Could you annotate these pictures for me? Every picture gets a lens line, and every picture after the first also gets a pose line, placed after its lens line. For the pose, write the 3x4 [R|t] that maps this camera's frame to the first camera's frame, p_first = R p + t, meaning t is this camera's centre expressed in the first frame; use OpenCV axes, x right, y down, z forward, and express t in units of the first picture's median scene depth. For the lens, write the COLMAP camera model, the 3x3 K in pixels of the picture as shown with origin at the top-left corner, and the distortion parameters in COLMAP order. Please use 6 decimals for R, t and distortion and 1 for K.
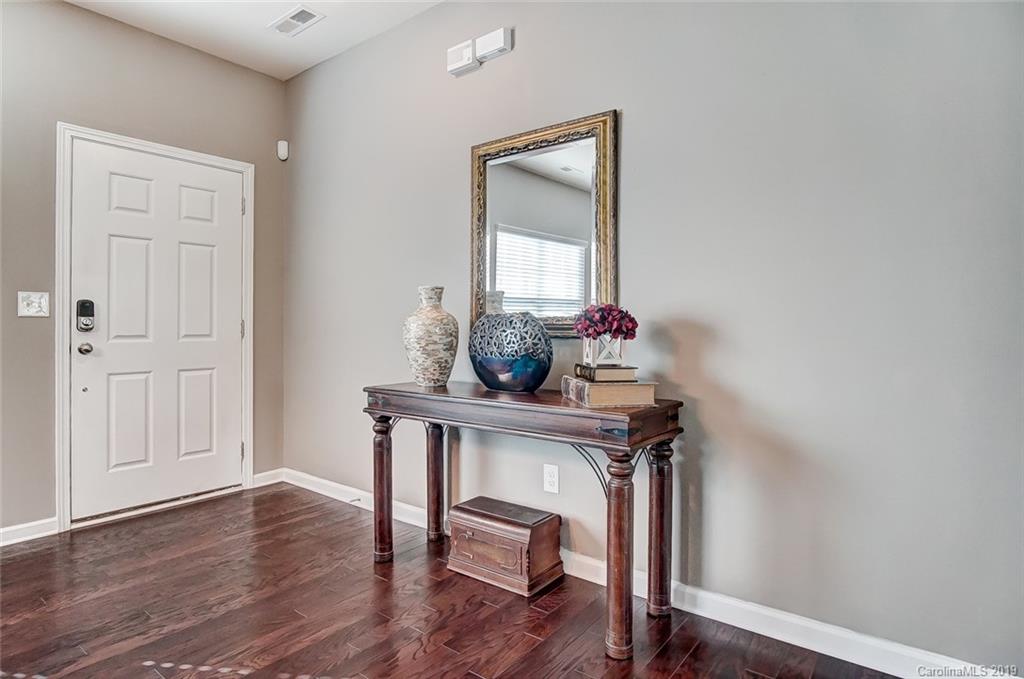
lens RADIAL K [[567.0, 0, 511.9], [0, 567.0, 321.2], [0, 0, 1]] dist [-0.002368, -0.000672]
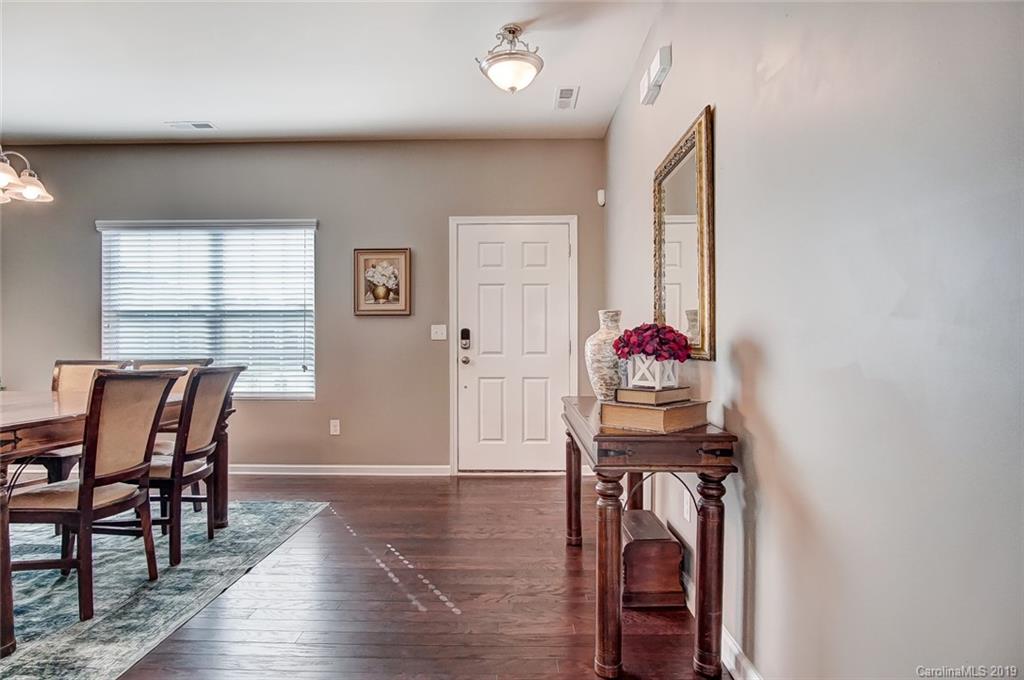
lens RADIAL K [[575.3, 0, 512.0], [0, 575.3, 340.0], [0, 0, 1]] dist [-0.002178, -0.000118]
pose [[0.602550, -0.007791, -0.798043, 0.586618], [0.009567, 0.999951, -0.002539, -0.001736], [0.798024, -0.006105, 0.602595, 0.160861]]
